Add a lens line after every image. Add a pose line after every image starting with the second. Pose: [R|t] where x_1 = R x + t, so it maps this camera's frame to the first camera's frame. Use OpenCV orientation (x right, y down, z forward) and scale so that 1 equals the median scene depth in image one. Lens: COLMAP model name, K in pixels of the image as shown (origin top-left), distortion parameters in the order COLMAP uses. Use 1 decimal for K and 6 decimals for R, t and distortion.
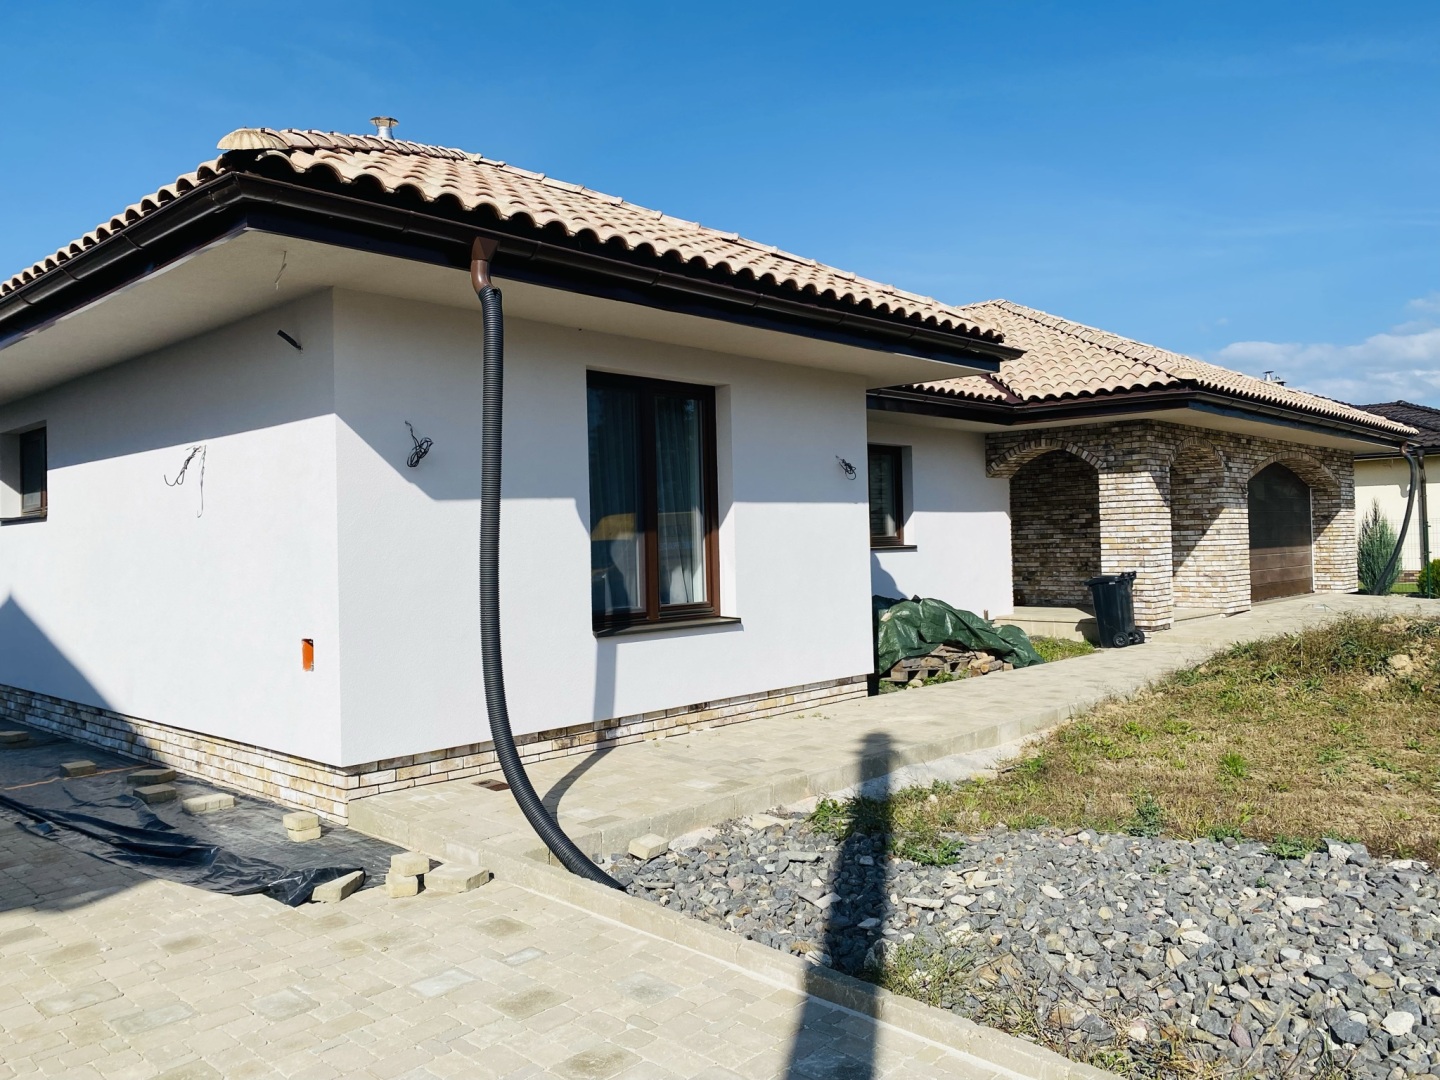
lens RADIAL K [[1083.6, 0, 681.7], [0, 1083.6, 547.9], [0, 0, 1]] dist [0.030131, -0.022426]
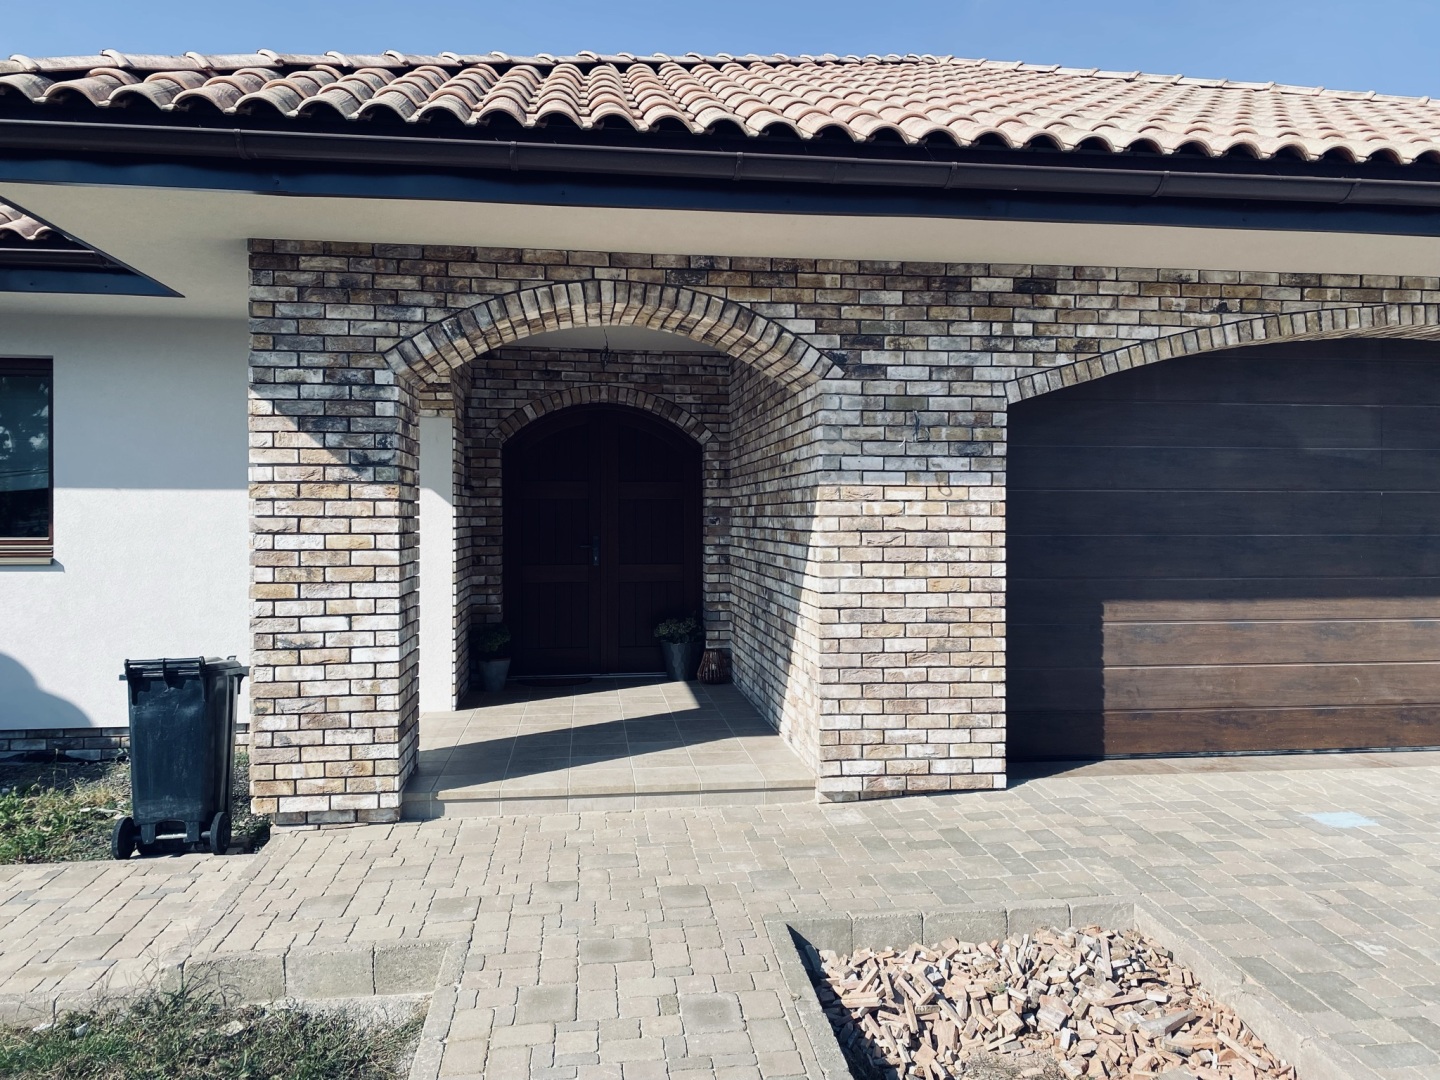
lens RADIAL K [[1083.6, 0, 730.3], [0, 1083.6, 539.6], [0, 0, 1]] dist [0.030131, -0.022426]
pose [[0.789650, 0.026196, -0.612998, 0.834422], [-0.019614, 0.999655, 0.017454, -0.030868], [0.613244, -0.001759, 0.789892, 0.870854]]
